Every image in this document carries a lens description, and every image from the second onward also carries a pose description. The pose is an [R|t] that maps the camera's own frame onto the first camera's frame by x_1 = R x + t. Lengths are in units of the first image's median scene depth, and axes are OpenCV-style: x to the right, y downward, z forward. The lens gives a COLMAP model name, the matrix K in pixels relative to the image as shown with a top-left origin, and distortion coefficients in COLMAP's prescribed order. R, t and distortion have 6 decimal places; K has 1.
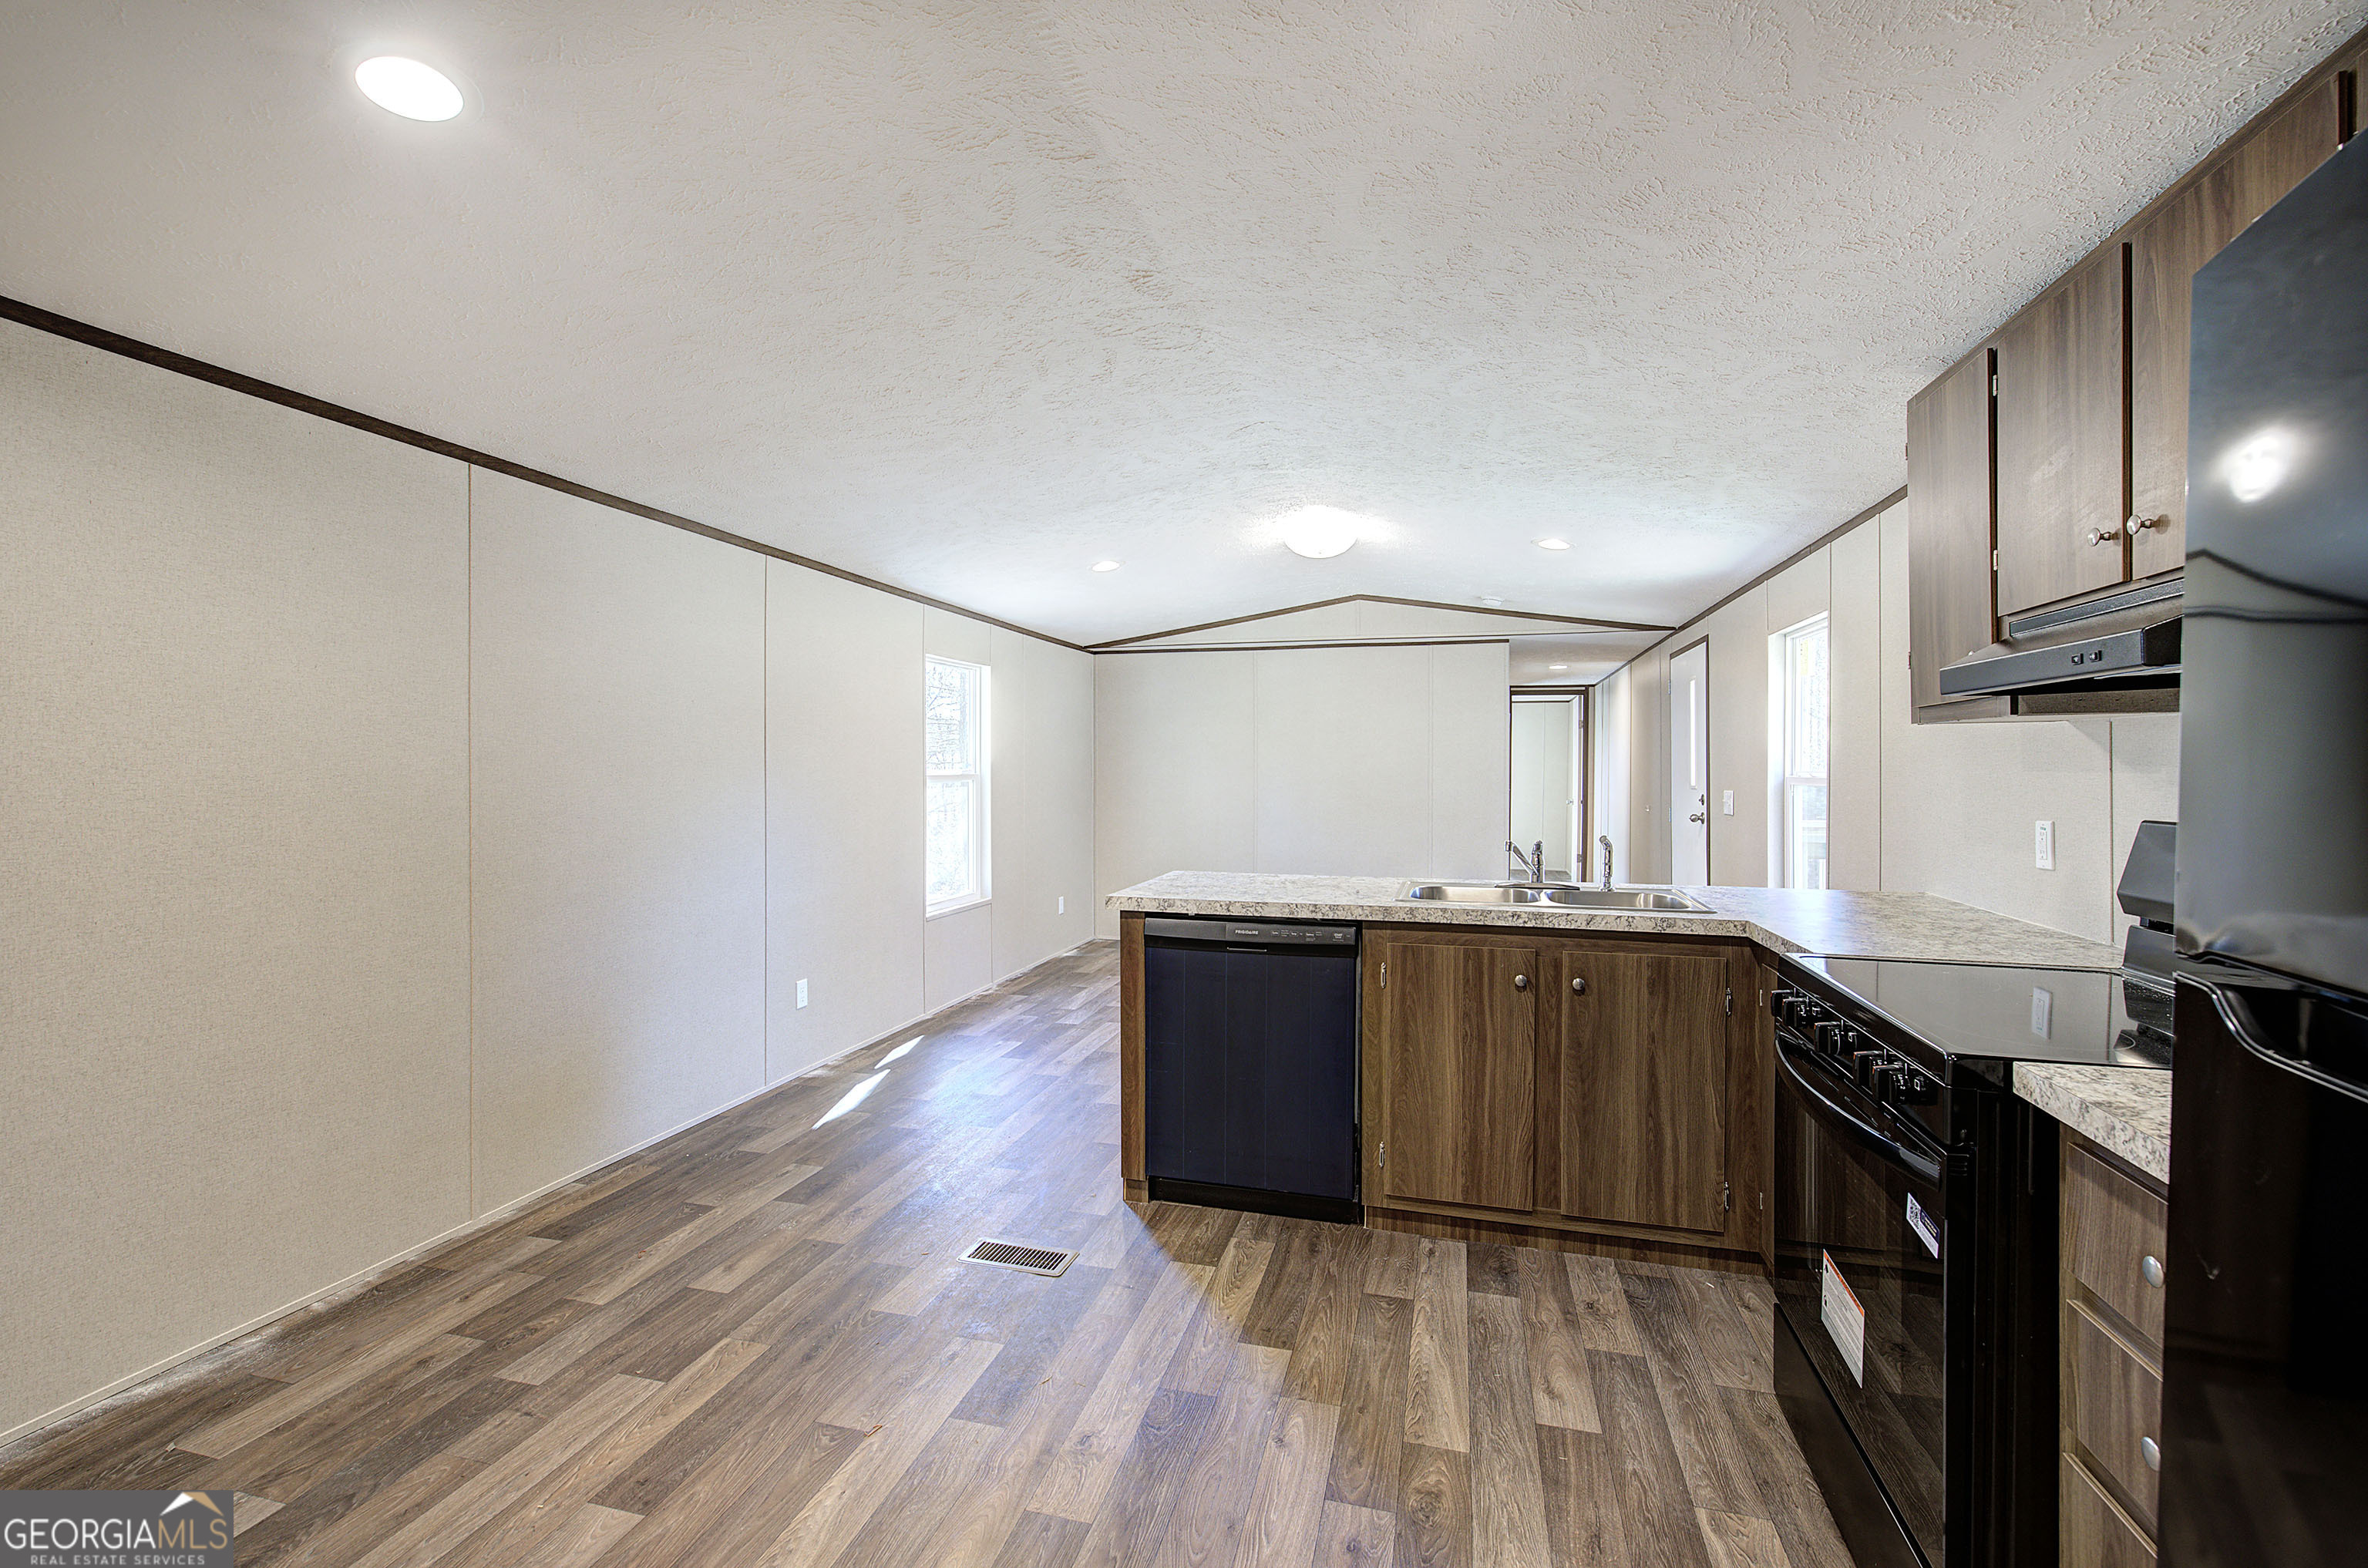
lens RADIAL K [[1001.6, 0, 1191.0], [0, 1001.6, 785.0], [0, 0, 1]] dist [-0.002410, 0.000259]
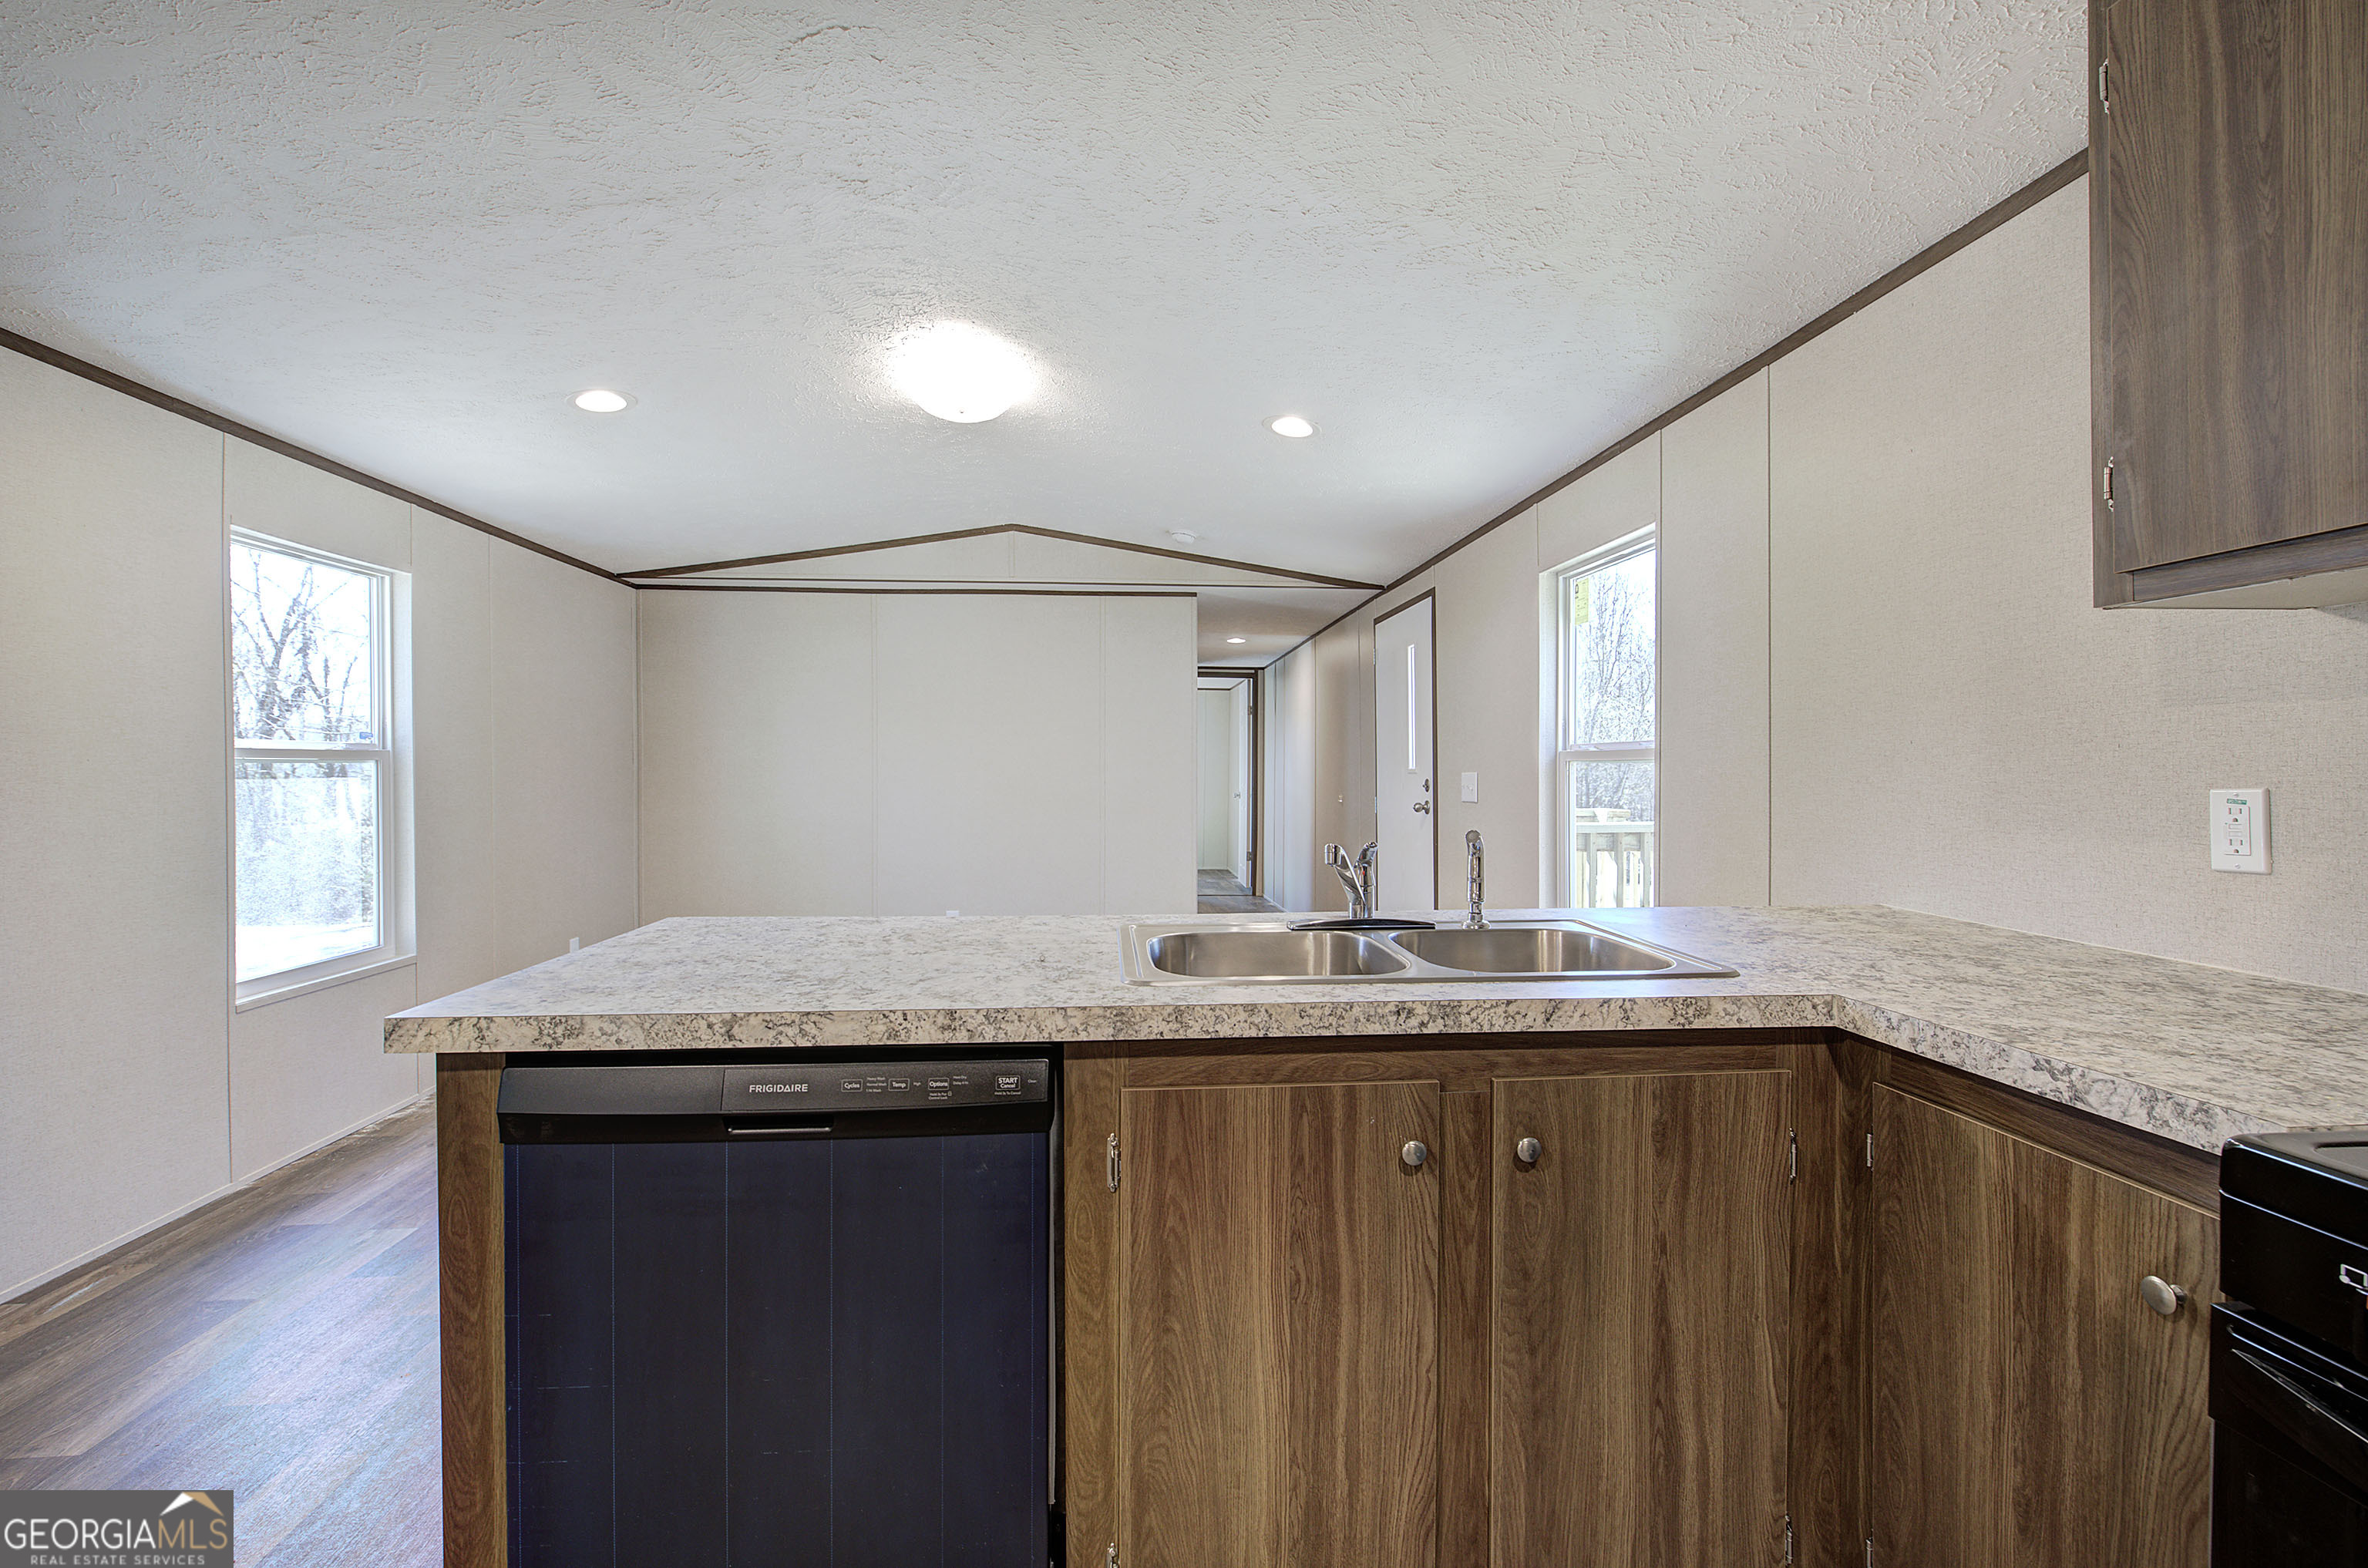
lens RADIAL K [[1001.6, 0, 1191.0], [0, 1001.6, 785.0], [0, 0, 1]] dist [-0.002410, 0.000259]
pose [[0.938980, -0.005946, 0.343920, 0.076360], [0.006094, 0.999981, 0.000649, 0.026648], [-0.343918, 0.001487, 0.938999, 0.586453]]
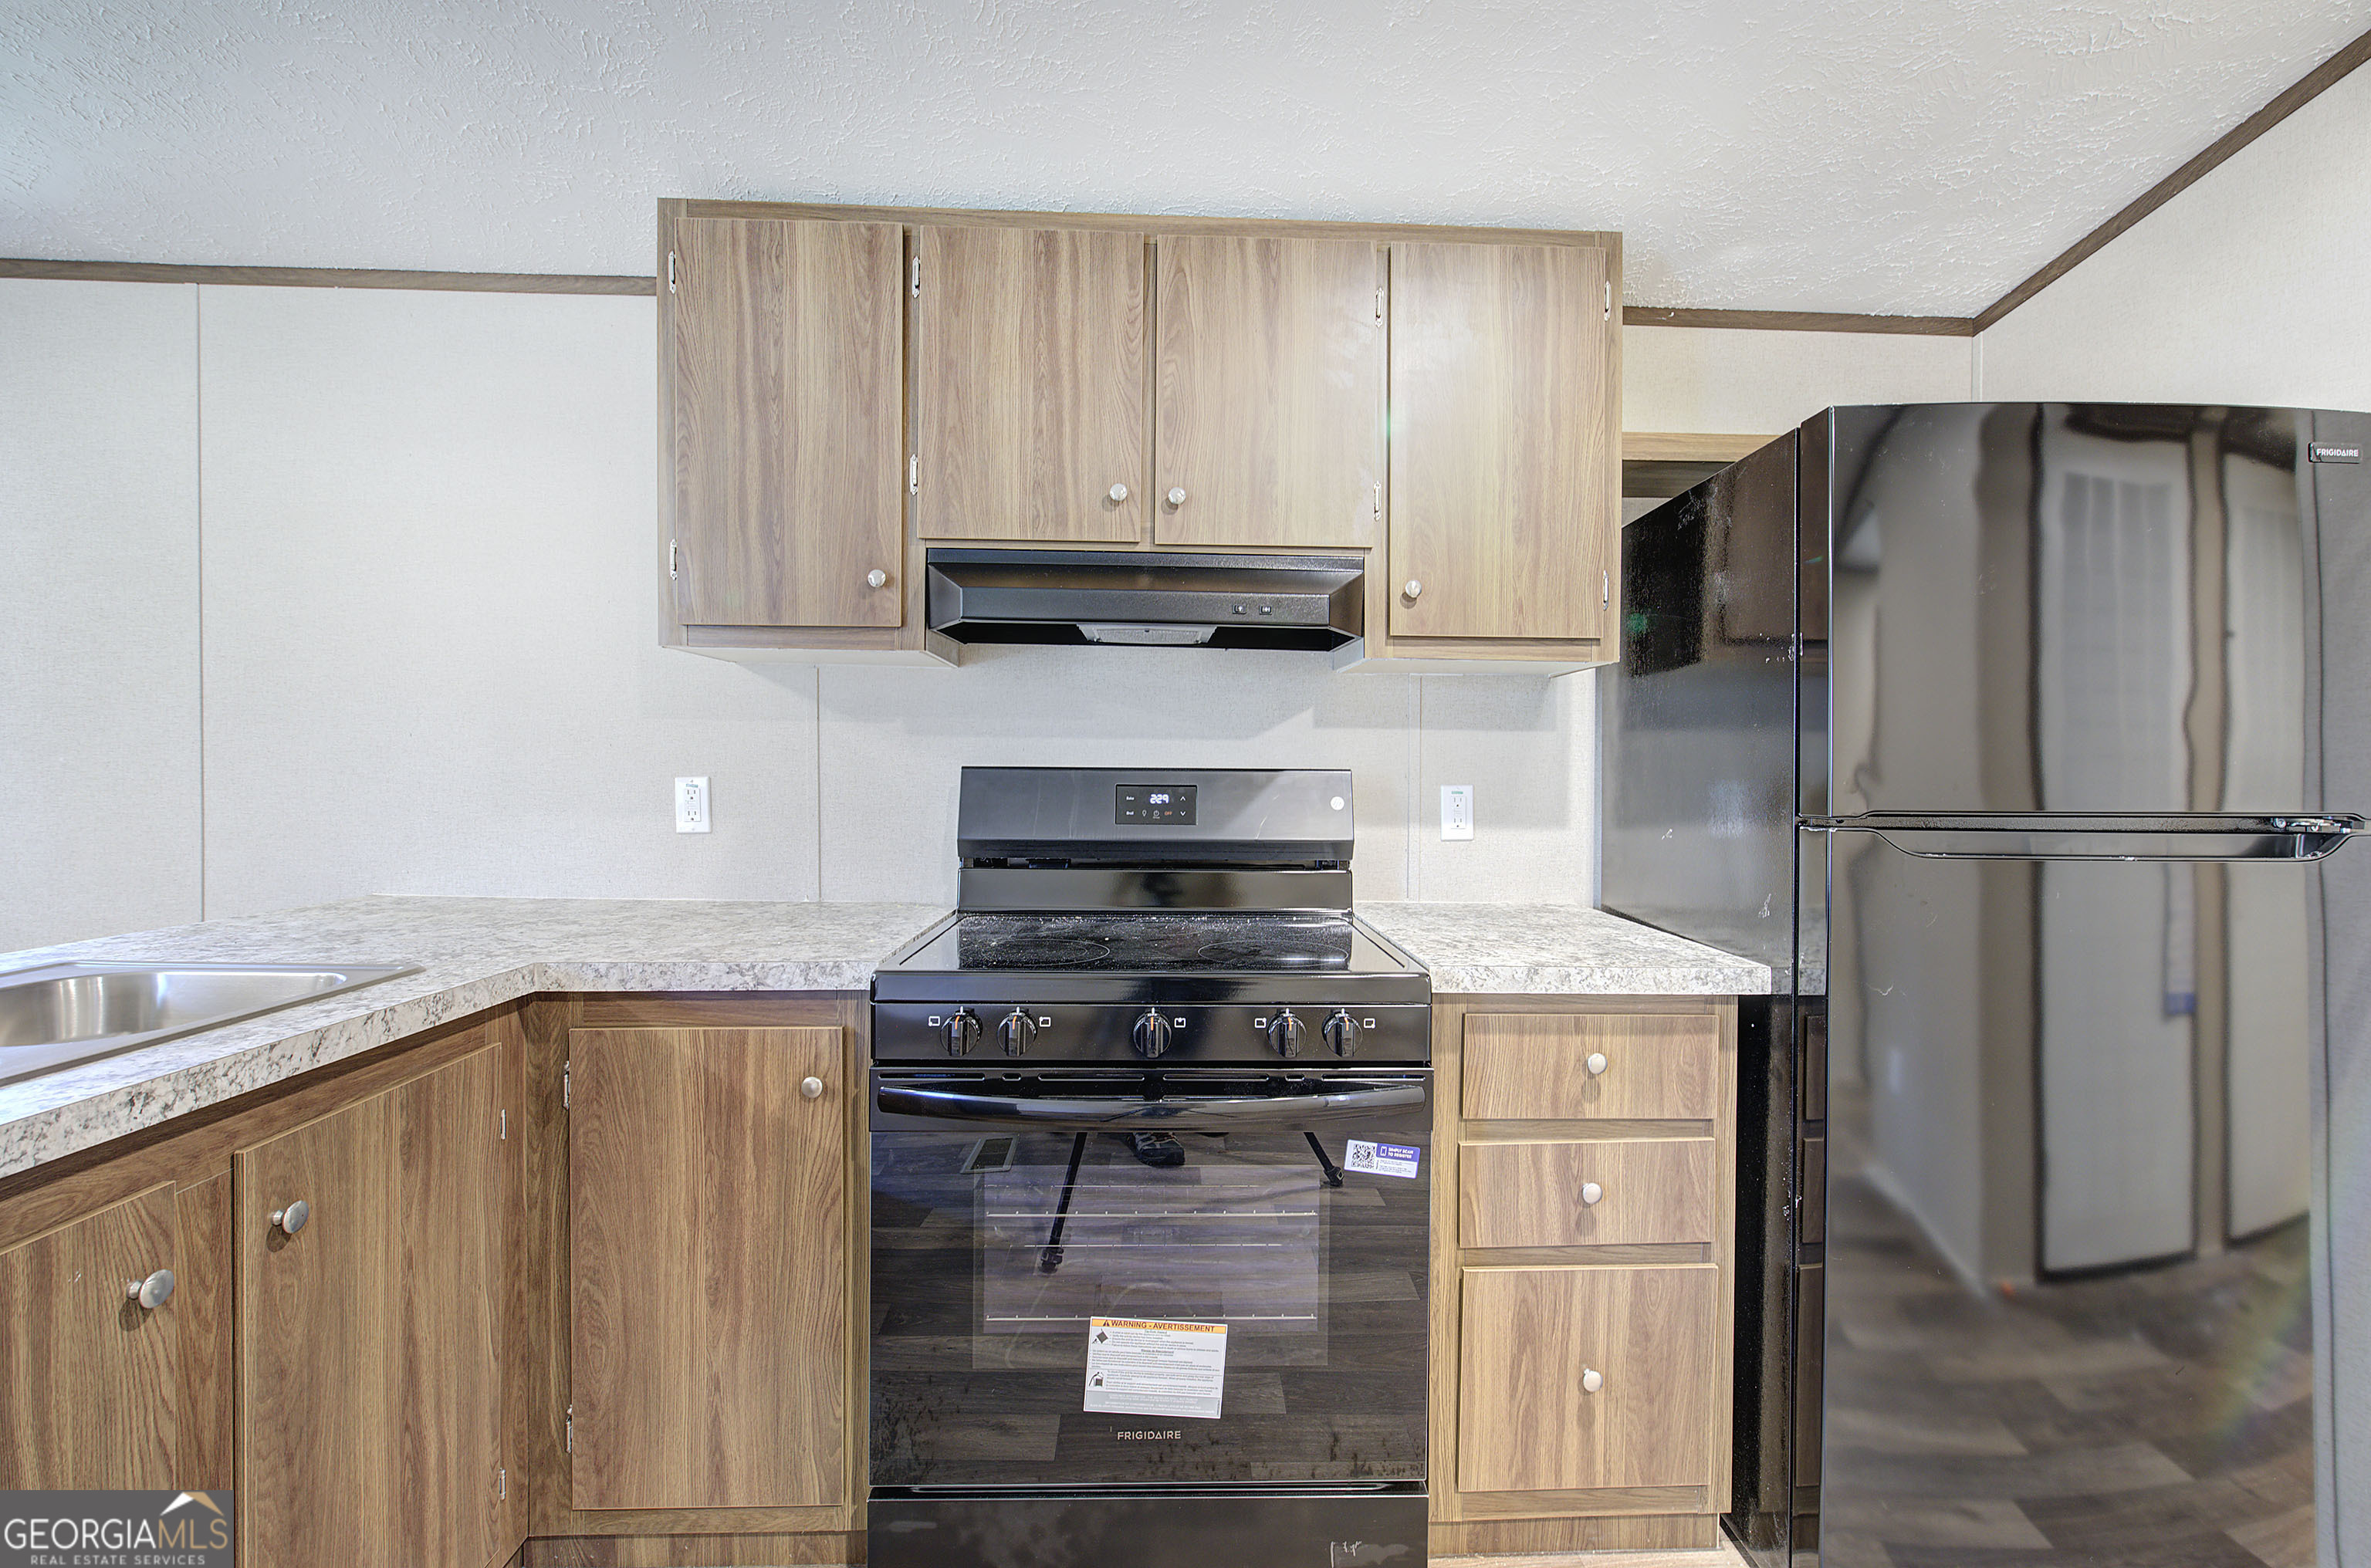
lens RADIAL K [[1002.7, 0, 1192.5], [0, 1002.7, 785.0], [0, 0, 1]] dist [-0.002410, 0.000259]
pose [[-0.298980, -0.019062, 0.954069, -0.078804], [0.003552, 0.999771, 0.021088, 0.023716], [-0.954253, 0.009694, -0.298844, 0.744760]]
